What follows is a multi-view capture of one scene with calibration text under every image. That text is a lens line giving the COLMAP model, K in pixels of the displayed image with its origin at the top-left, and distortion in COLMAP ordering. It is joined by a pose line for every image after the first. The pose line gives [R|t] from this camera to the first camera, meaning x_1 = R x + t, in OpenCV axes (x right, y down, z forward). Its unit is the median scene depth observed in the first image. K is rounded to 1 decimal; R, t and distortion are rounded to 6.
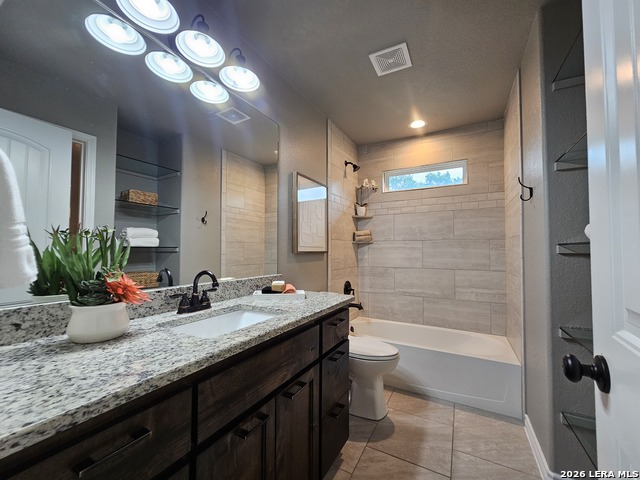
lens RADIAL K [[259.2, 0, 319.3], [0, 259.2, 240.8], [0, 0, 1]] dist [-0.001652, -0.000256]
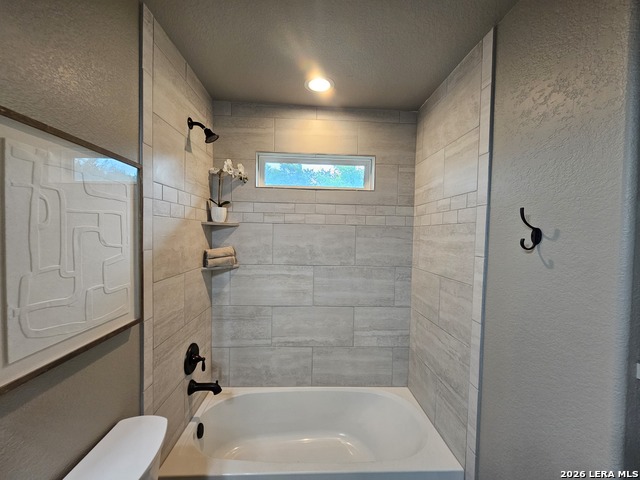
lens RADIAL K [[259.2, 0, 319.3], [0, 259.2, 240.8], [0, 0, 1]] dist [-0.001652, -0.000256]
pose [[0.848378, -0.000934, 0.529390, 0.048277], [-0.036264, 0.997547, 0.059875, -0.106962], [-0.528147, -0.069994, 0.846263, 0.415613]]
